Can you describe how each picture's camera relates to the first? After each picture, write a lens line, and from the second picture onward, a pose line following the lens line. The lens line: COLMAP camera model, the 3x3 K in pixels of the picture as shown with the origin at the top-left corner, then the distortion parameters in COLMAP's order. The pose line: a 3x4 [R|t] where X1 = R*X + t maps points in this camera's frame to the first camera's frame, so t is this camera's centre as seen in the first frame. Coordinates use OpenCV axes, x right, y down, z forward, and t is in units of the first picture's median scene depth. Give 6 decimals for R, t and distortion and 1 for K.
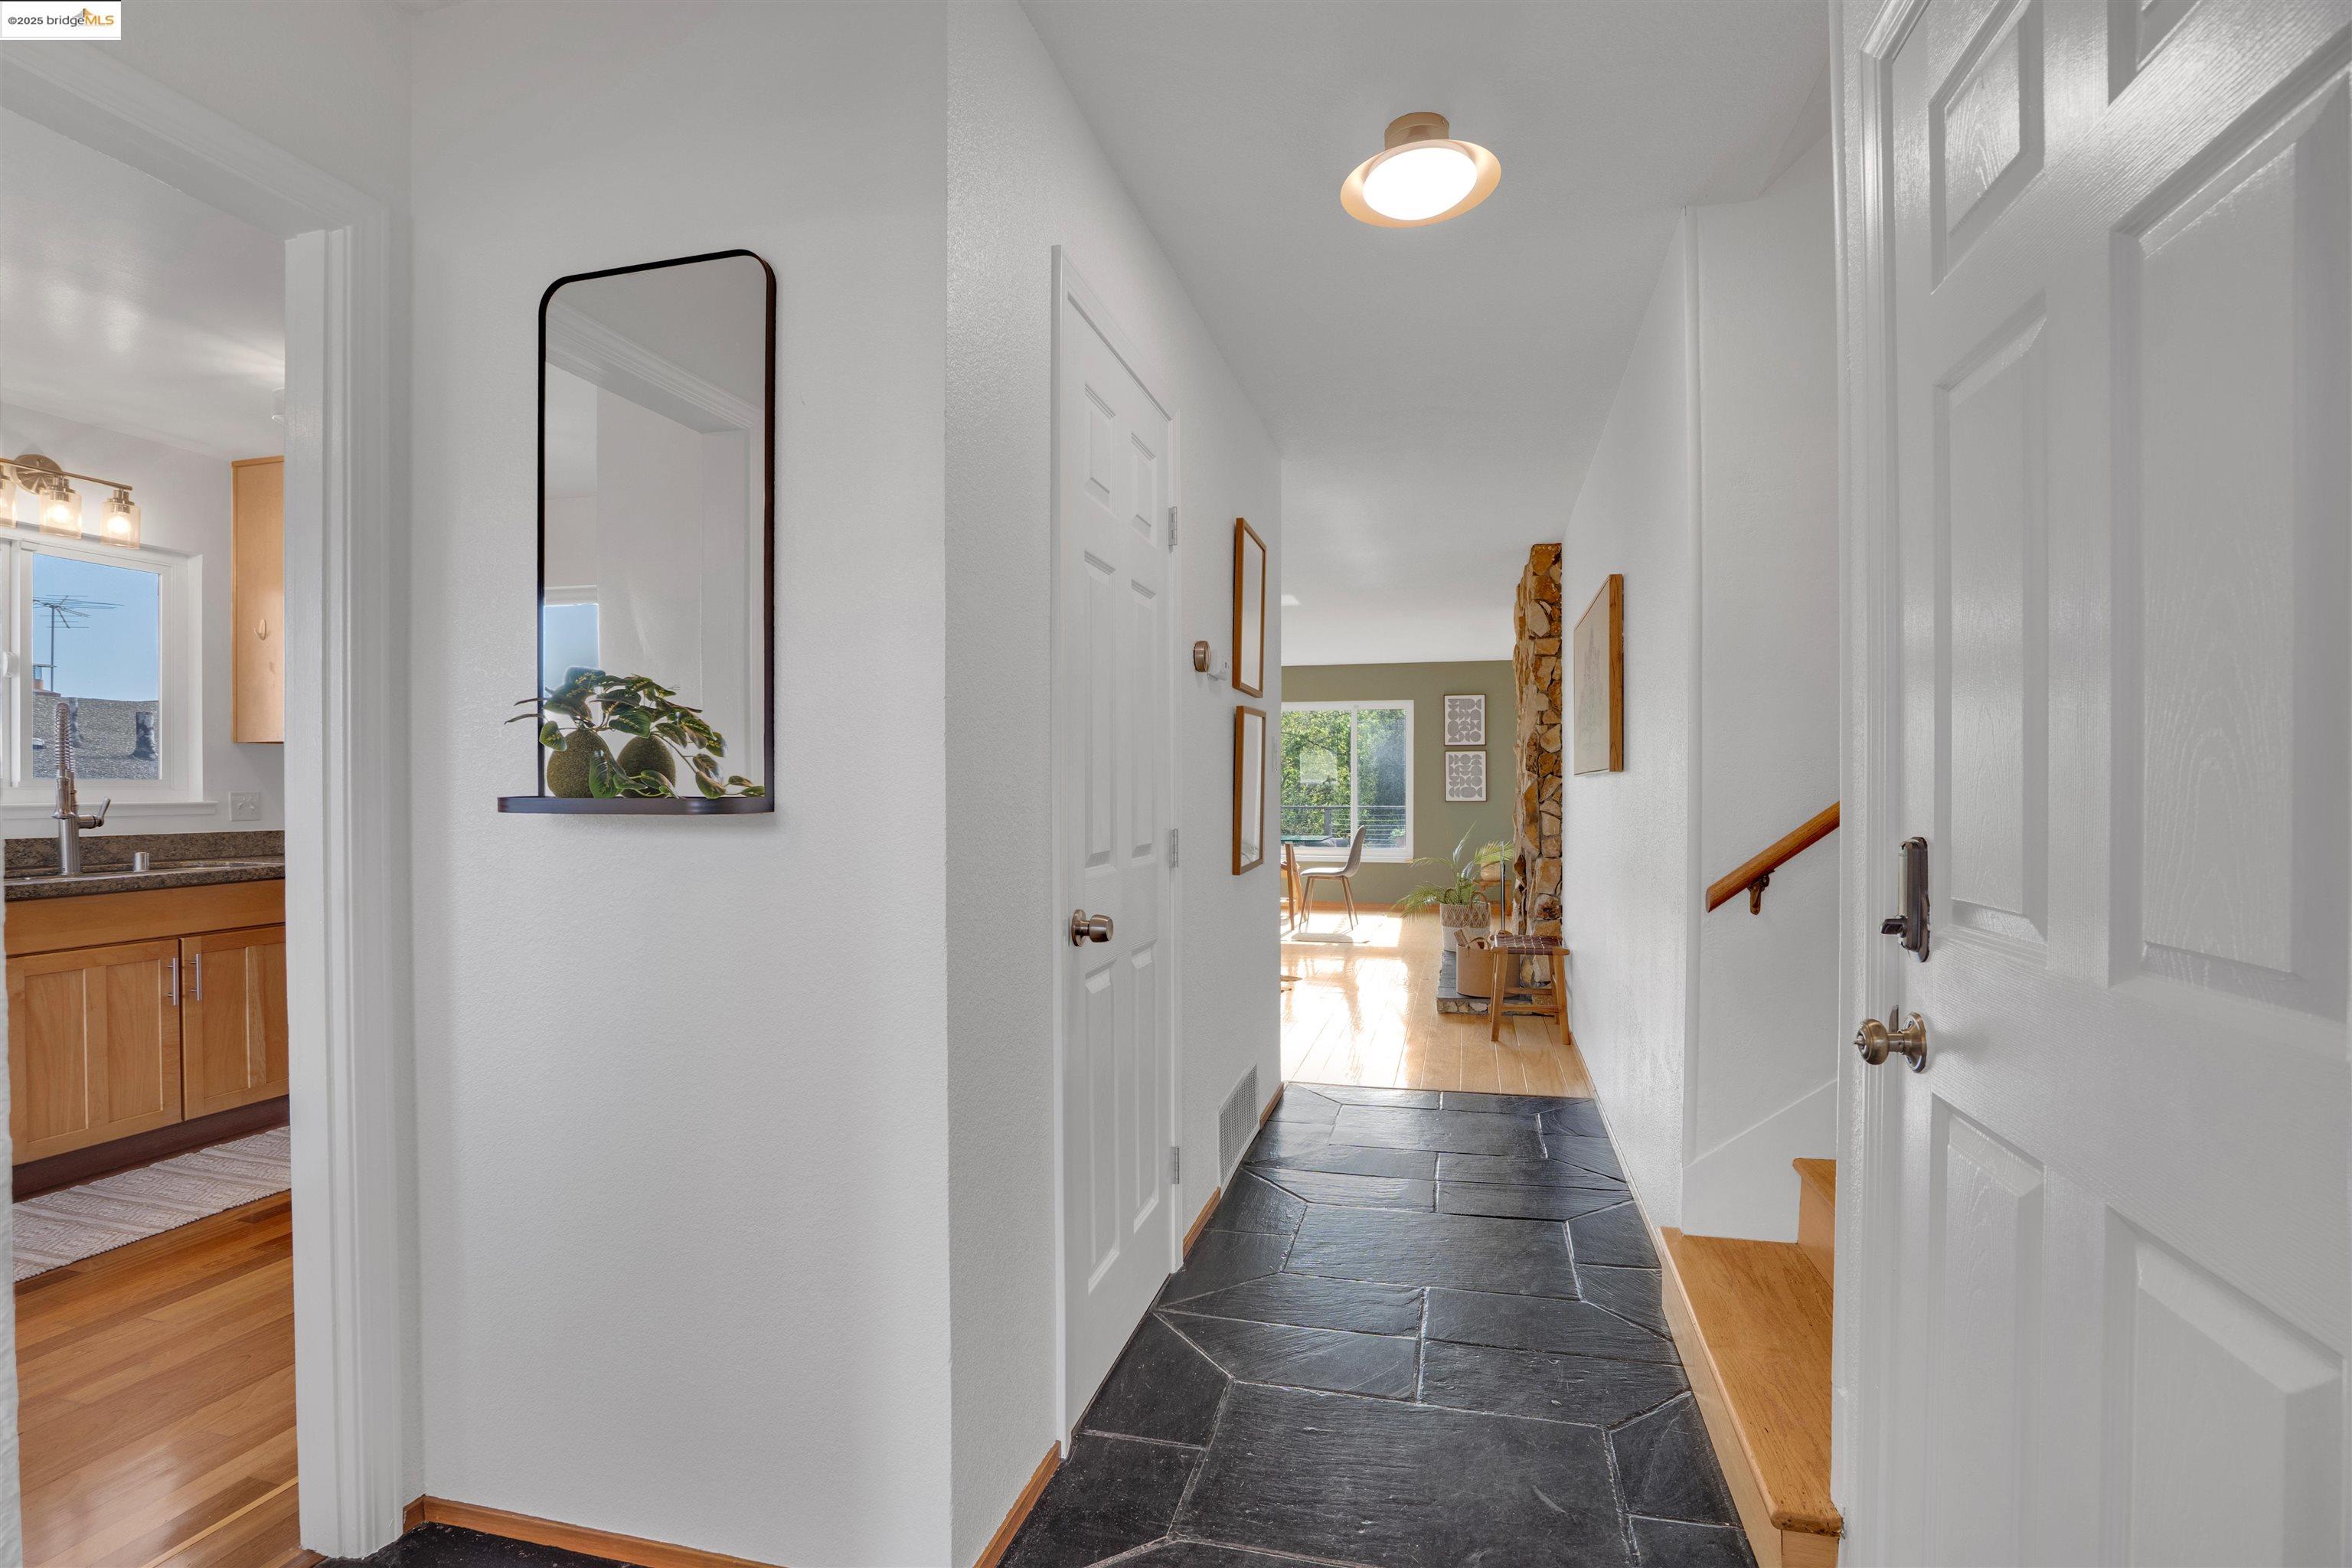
lens RADIAL K [[1145.7, 0, 1161.1], [0, 1145.7, 797.8], [0, 0, 1]] dist [-0.053741, 0.025065]
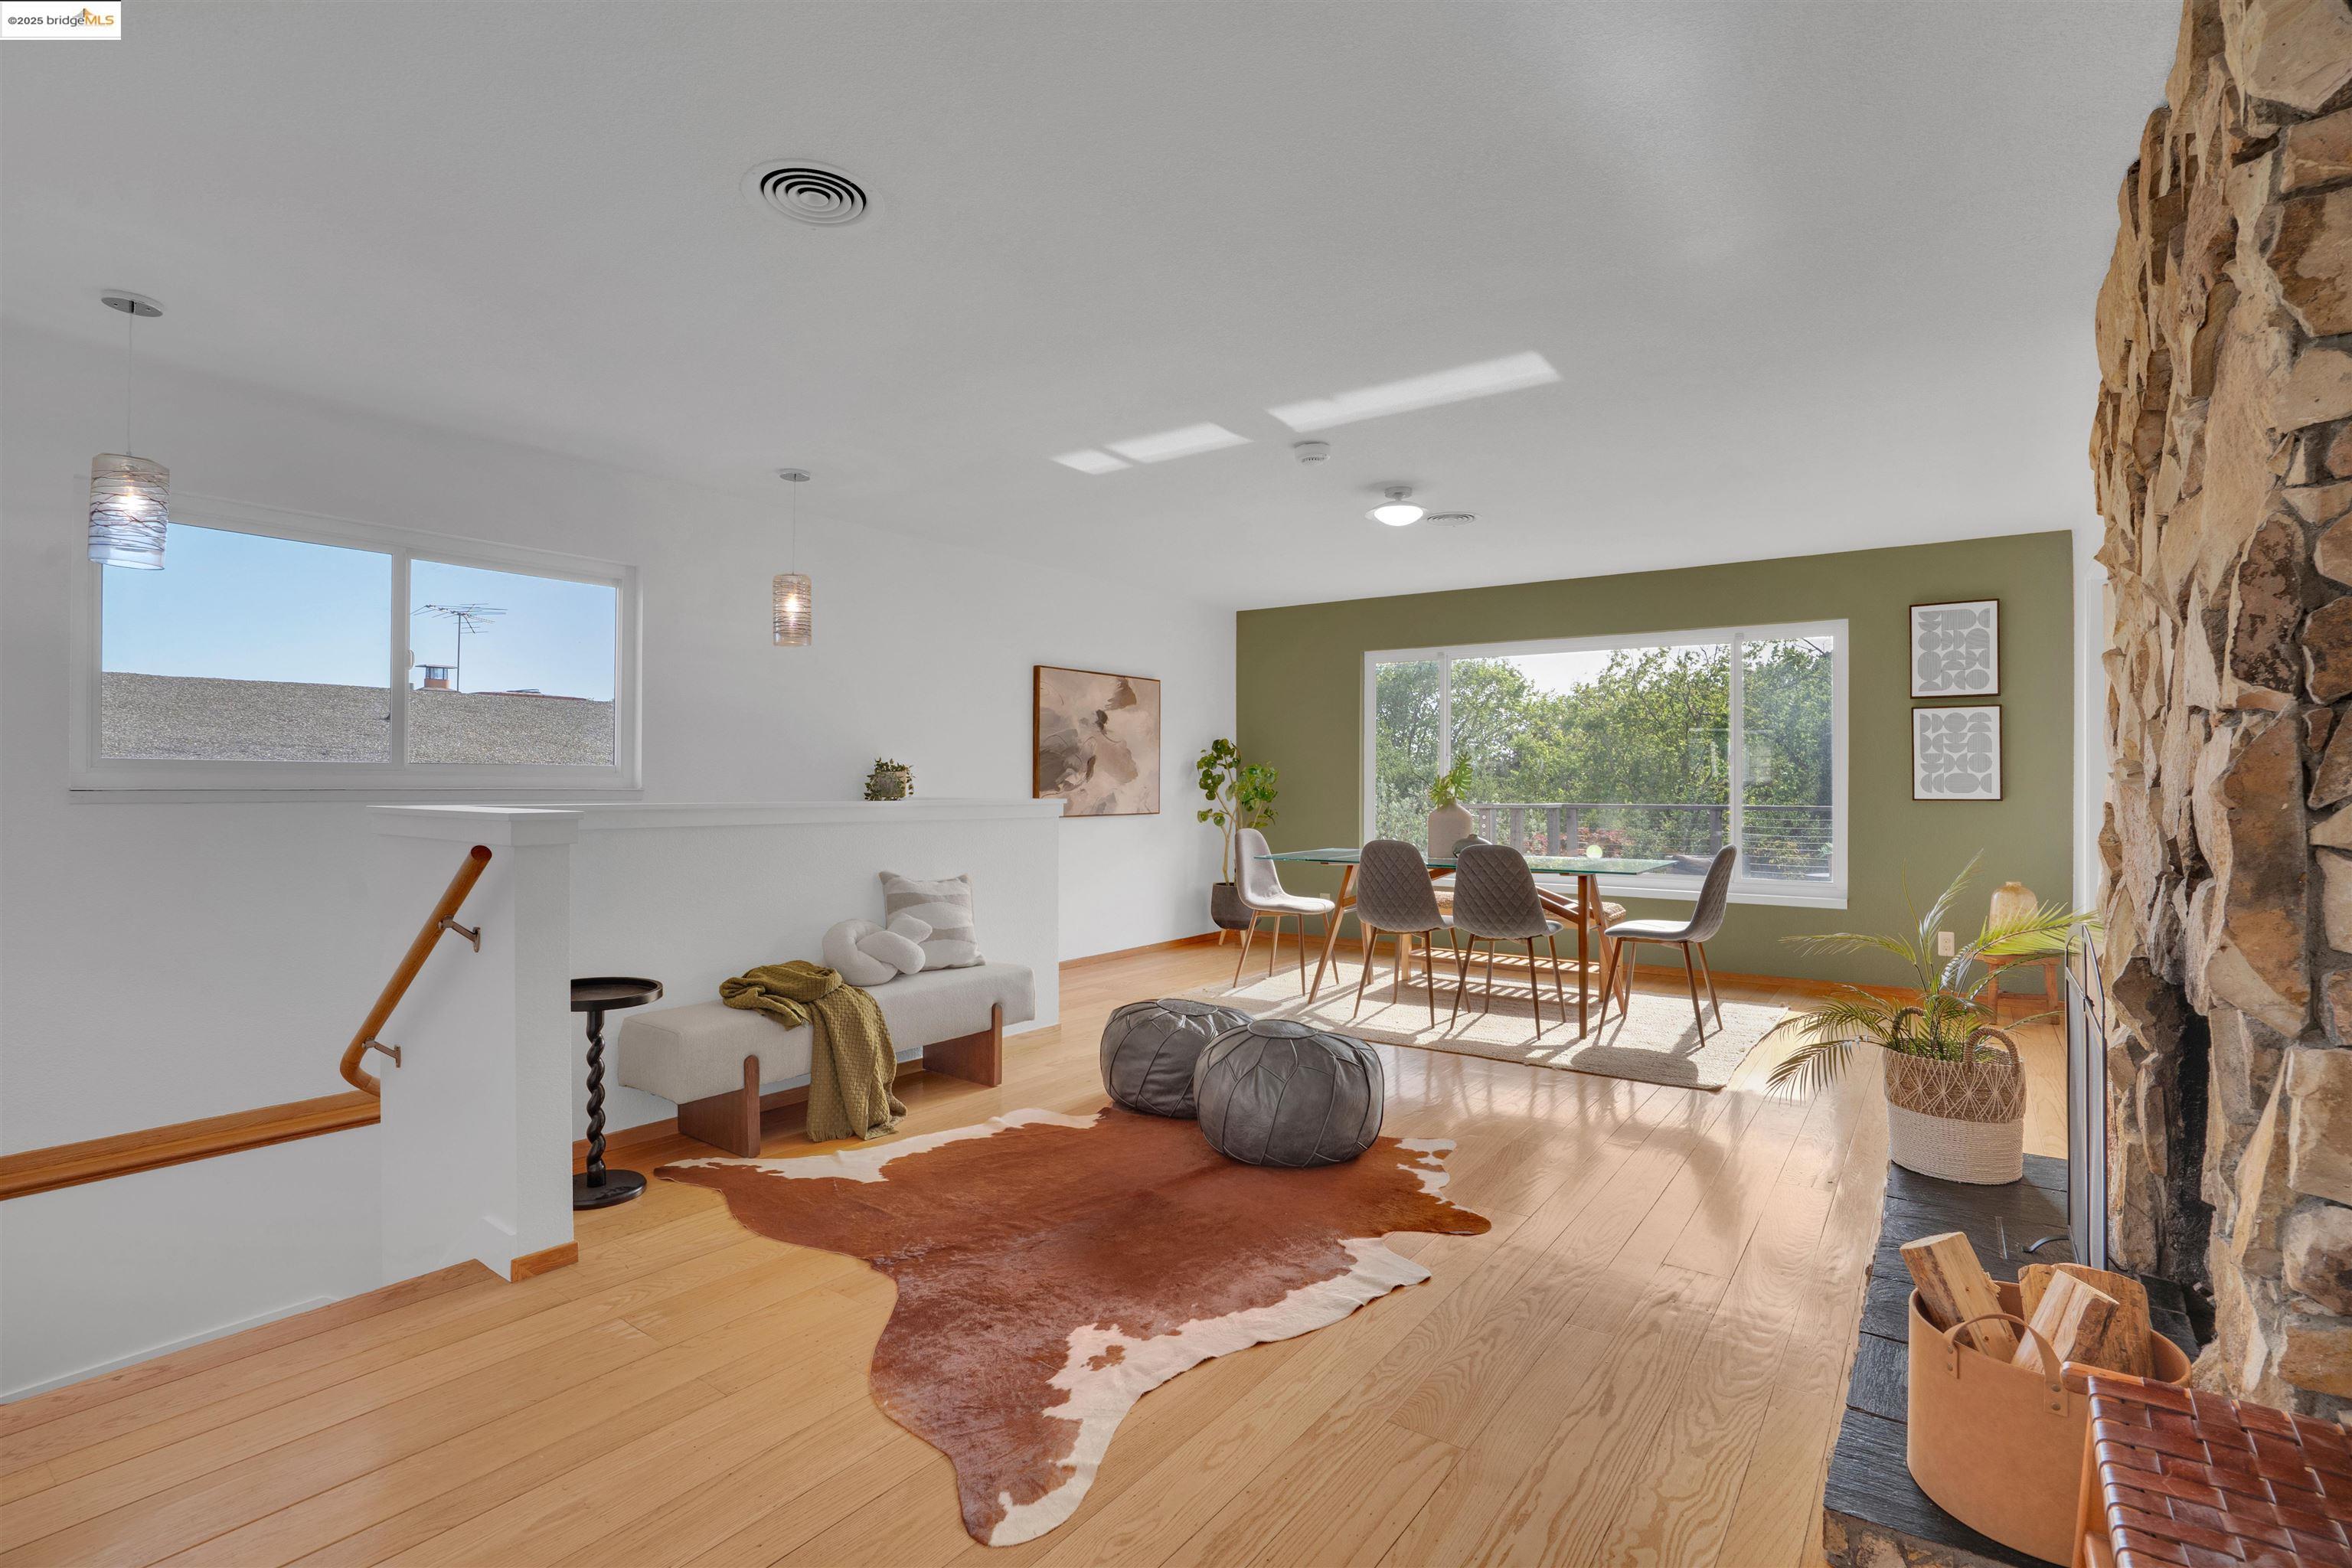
lens RADIAL K [[1137.7, 0, 1191.7], [0, 1137.7, 781.2], [0, 0, 1]] dist [-0.057015, 0.024487]
pose [[0.941812, 0.002042, -0.336133, 0.109763], [-0.005079, 0.999954, -0.008156, 0.000701], [0.336101, 0.009389, 0.941779, 0.406927]]
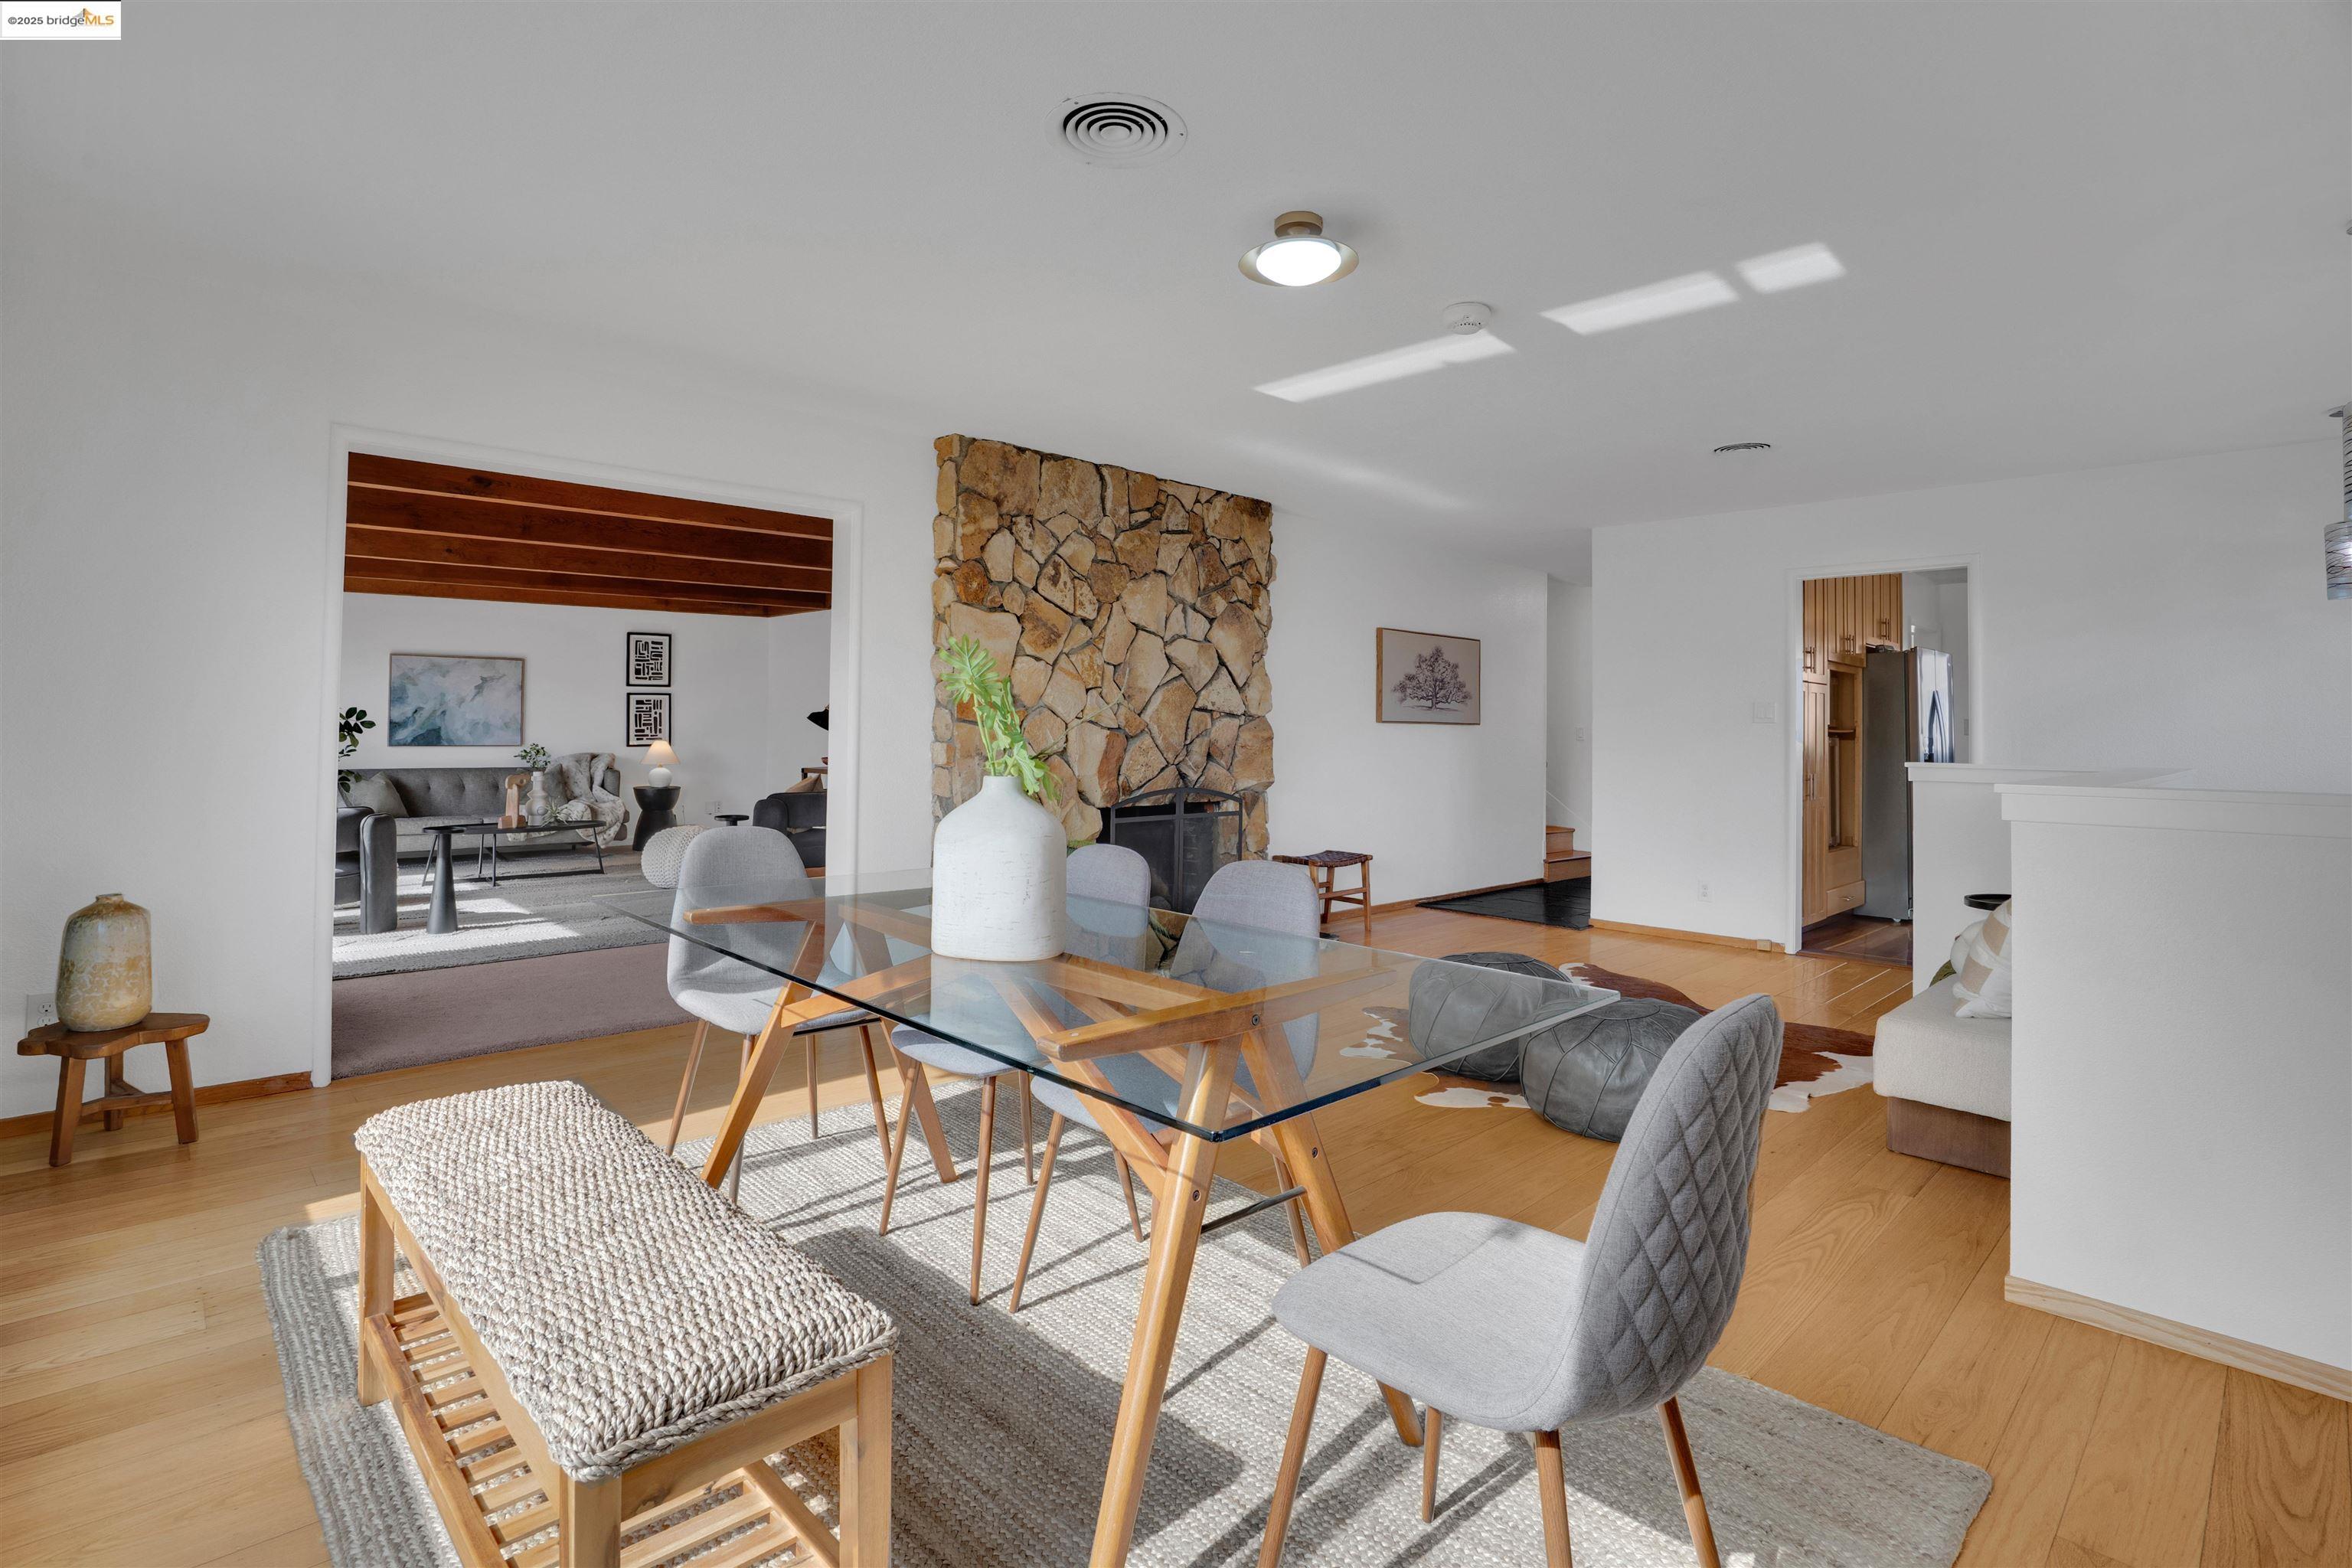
lens RADIAL K [[1123.8, 0, 1165.1], [0, 1123.8, 689.5], [0, 0, 1]] dist [-0.057023, -0.000113]
pose [[-0.860248, 0.006583, 0.509833, -0.078006], [-0.009287, 0.999549, -0.028575, -0.005390], [-0.509791, -0.029316, -0.859799, 1.139835]]
